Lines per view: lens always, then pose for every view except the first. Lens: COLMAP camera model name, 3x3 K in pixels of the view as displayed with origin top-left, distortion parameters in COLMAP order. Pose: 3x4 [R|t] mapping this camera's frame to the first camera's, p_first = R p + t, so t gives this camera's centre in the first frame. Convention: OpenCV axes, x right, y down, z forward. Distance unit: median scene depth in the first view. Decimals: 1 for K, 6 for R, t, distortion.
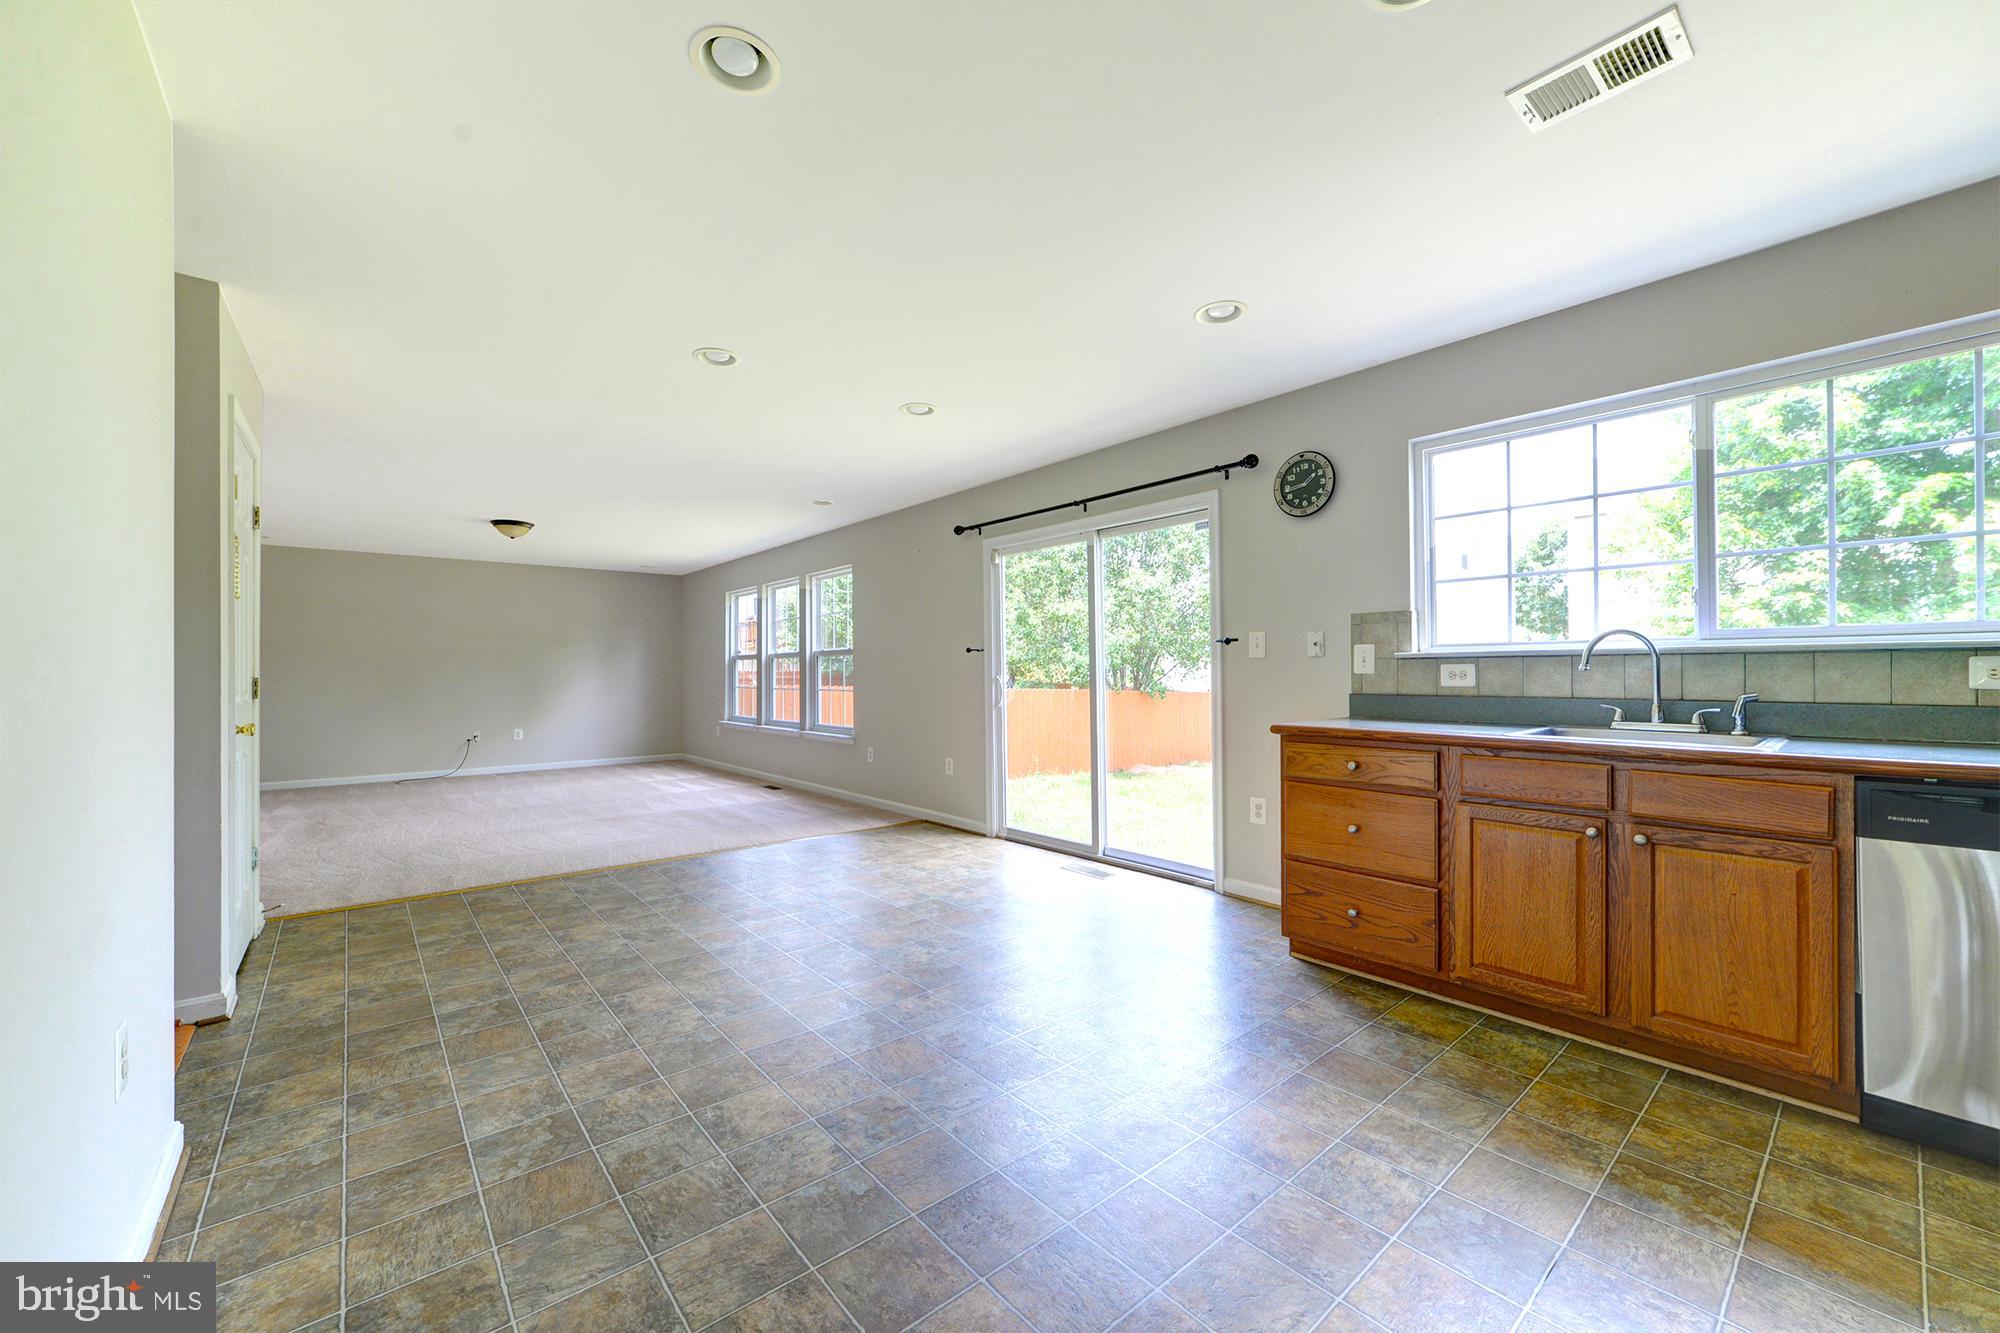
lens RADIAL K [[759.5, 0, 1000.0], [0, 759.5, 666.5], [0, 0, 1]] dist [-0.019083, 0.000174]
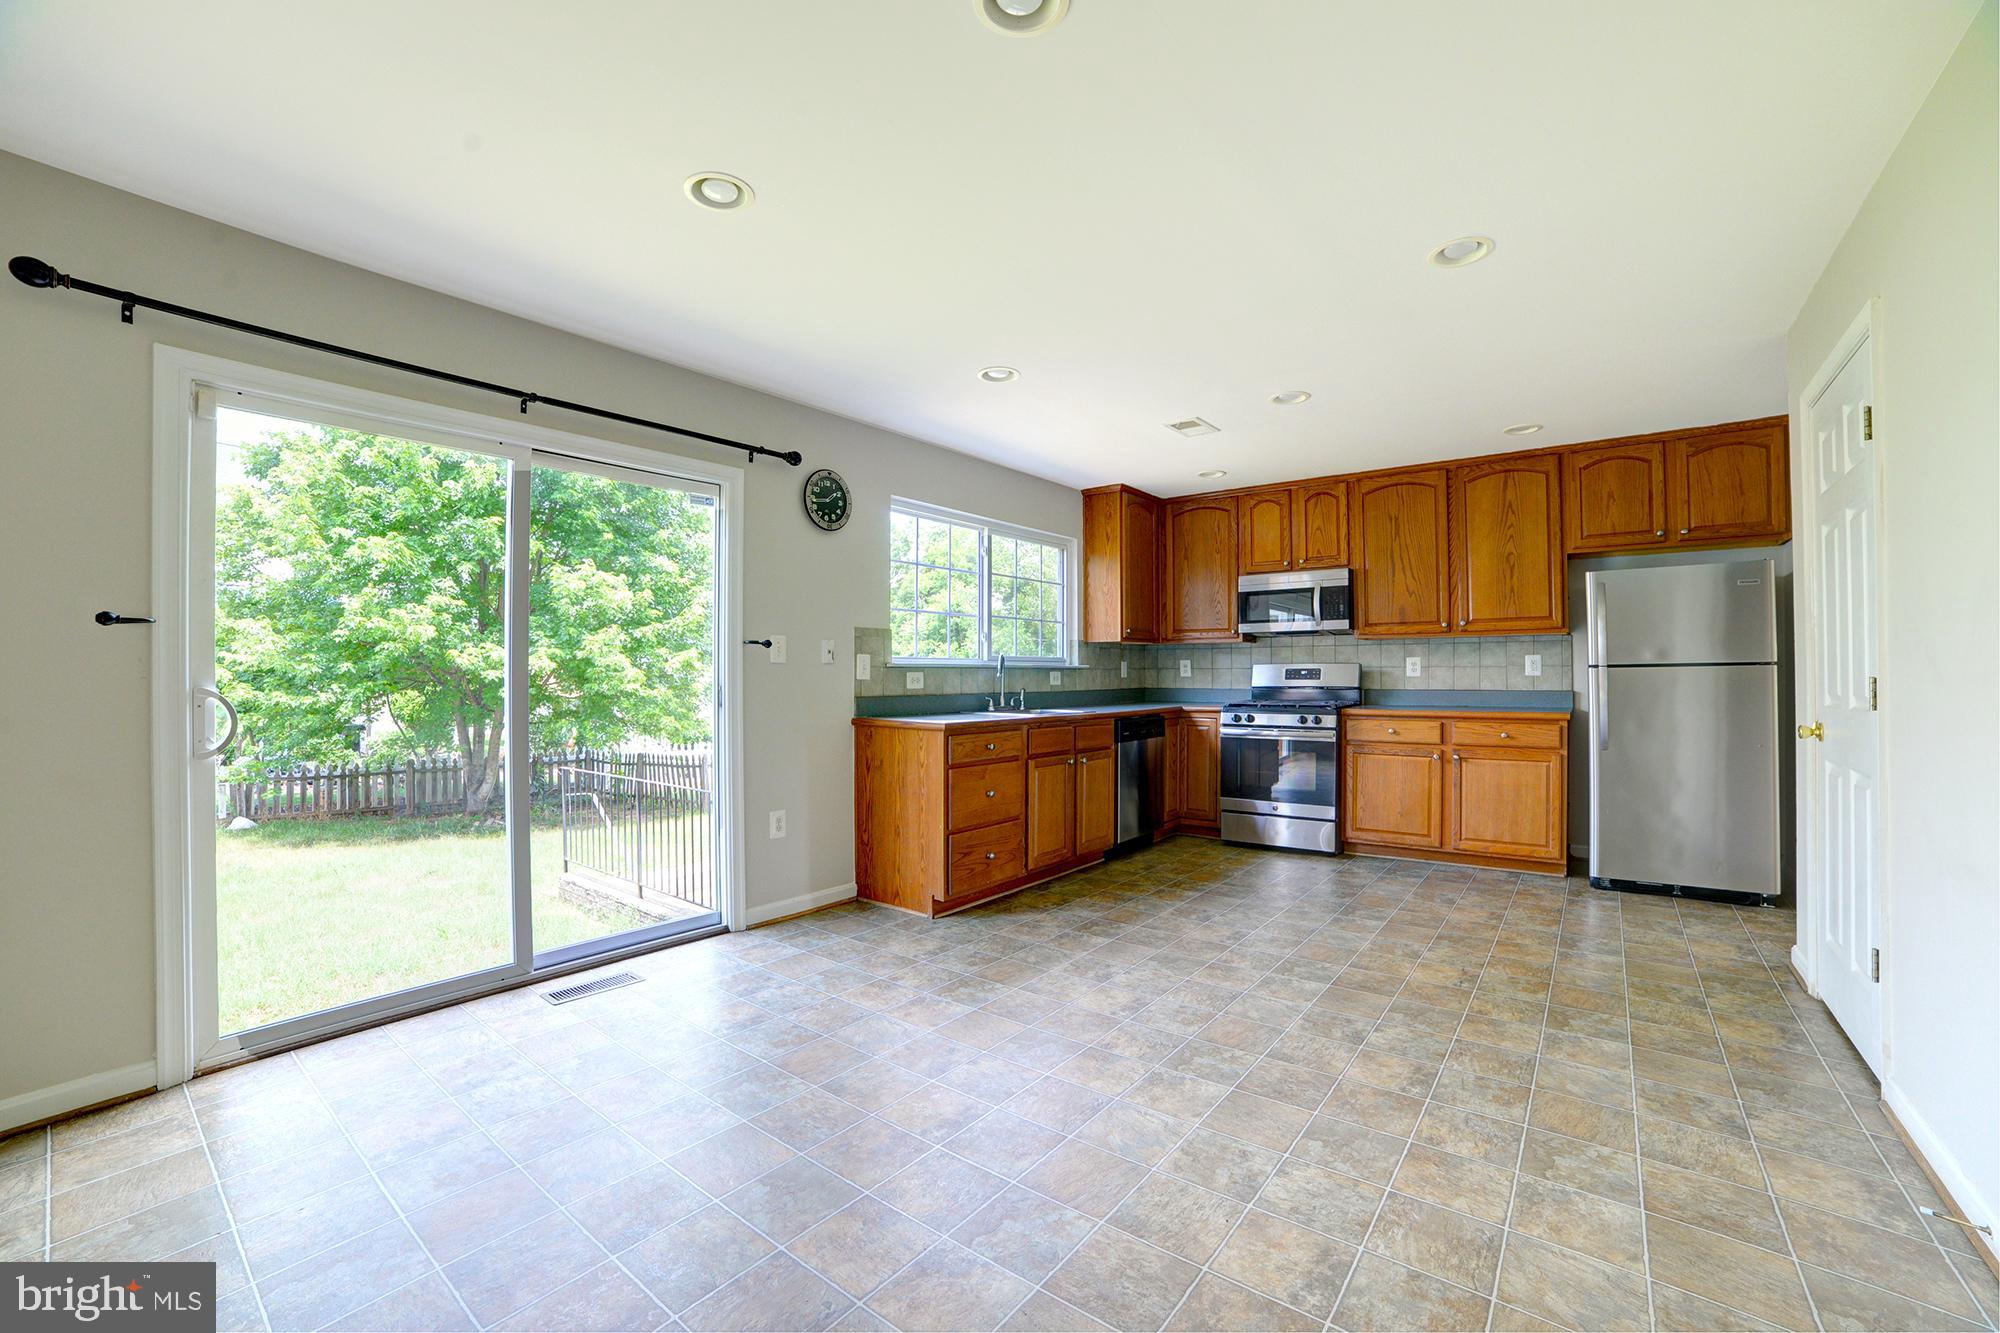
lens RADIAL K [[798.0, 0, 1000.0], [0, 798.0, 666.5], [0, 0, 1]] dist [-0.096761, 0.028826]
pose [[-0.187481, 0.018044, 0.982102, -0.898689], [-0.003594, 0.999812, -0.019056, 0.014136], [-0.982262, -0.007102, -0.187381, 1.196624]]
